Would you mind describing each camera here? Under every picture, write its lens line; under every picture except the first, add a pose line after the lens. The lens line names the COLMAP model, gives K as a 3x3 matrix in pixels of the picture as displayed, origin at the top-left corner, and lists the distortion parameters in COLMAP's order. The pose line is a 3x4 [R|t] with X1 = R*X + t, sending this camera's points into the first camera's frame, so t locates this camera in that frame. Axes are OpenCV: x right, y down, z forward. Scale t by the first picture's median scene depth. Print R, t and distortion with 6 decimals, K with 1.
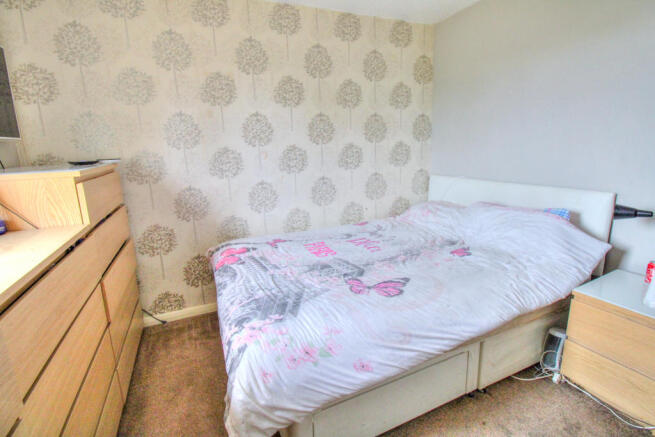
lens RADIAL K [[314.2, 0, 328.7], [0, 314.2, 209.3], [0, 0, 1]] dist [-0.016424, -0.000794]
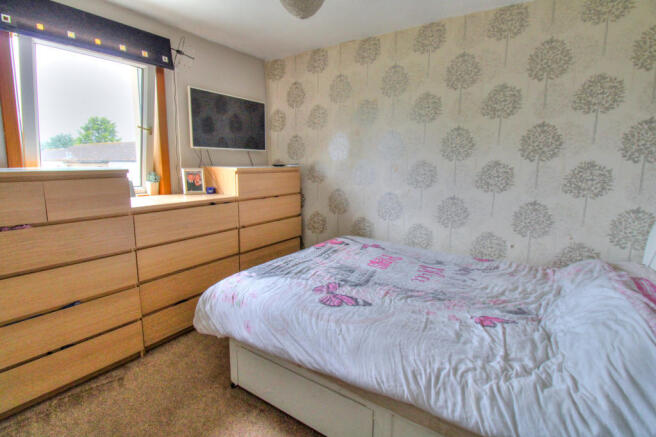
lens RADIAL K [[314.7, 0, 329.2], [0, 314.7, 209.3], [0, 0, 1]] dist [-0.016424, -0.000794]
pose [[0.523573, 0.164637, -0.835922, 0.762595], [-0.199900, 0.977501, 0.067315, -0.077539], [0.828198, 0.131857, 0.544704, 0.295267]]
